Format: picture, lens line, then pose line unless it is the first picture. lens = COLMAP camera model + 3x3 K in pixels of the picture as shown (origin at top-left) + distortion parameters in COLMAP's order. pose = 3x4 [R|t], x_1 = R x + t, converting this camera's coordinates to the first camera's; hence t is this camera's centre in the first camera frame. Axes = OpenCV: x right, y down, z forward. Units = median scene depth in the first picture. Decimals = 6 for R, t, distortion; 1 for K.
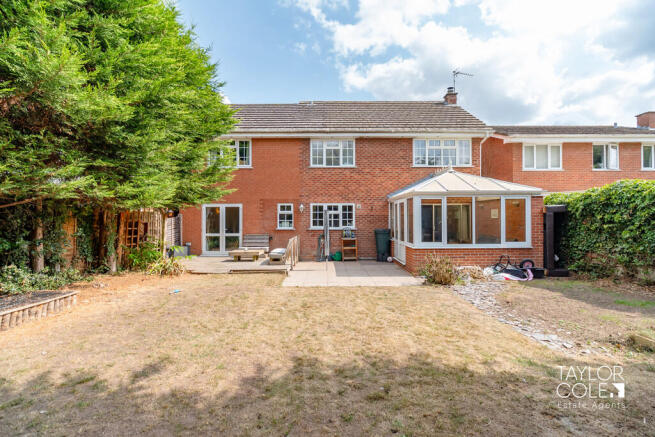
lens RADIAL K [[285.3, 0, 327.5], [0, 285.3, 218.5], [0, 0, 1]] dist [-0.005180, -0.000569]
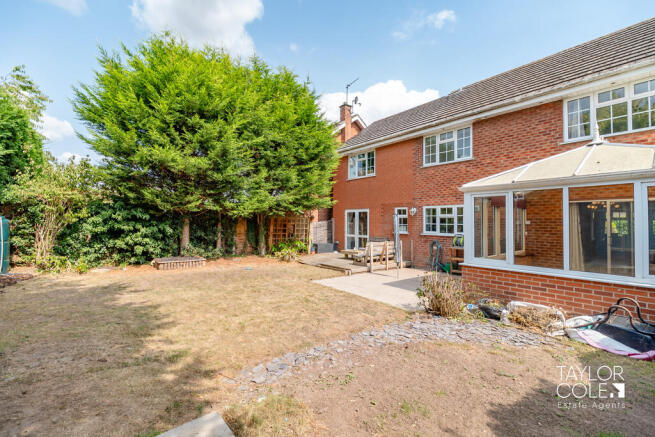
lens RADIAL K [[285.3, 0, 327.5], [0, 285.3, 218.5], [0, 0, 1]] dist [-0.005180, -0.000569]
pose [[0.617371, -0.001580, -0.786670, 0.474625], [-0.008132, 0.999932, -0.008390, -0.003517], [0.786630, 0.011577, 0.617316, 0.189587]]
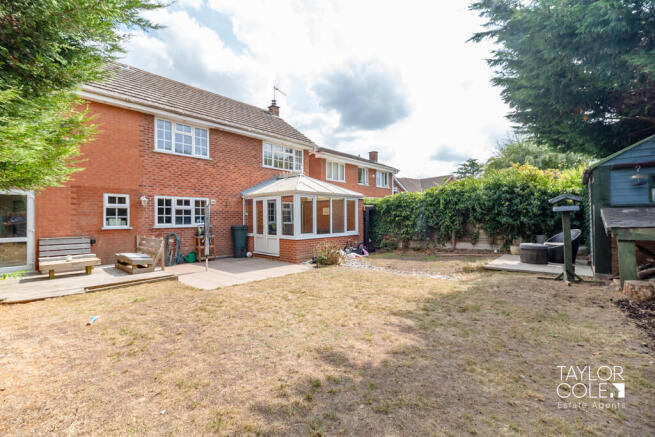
lens RADIAL K [[287.2, 0, 327.5], [0, 287.2, 218.5], [0, 0, 1]] dist [0.003339, 0.000023]
pose [[0.681320, -0.003523, 0.731977, -0.325377], [0.004767, 0.999989, 0.000376, 0.013998], [-0.731970, 0.003233, 0.681329, 0.082898]]
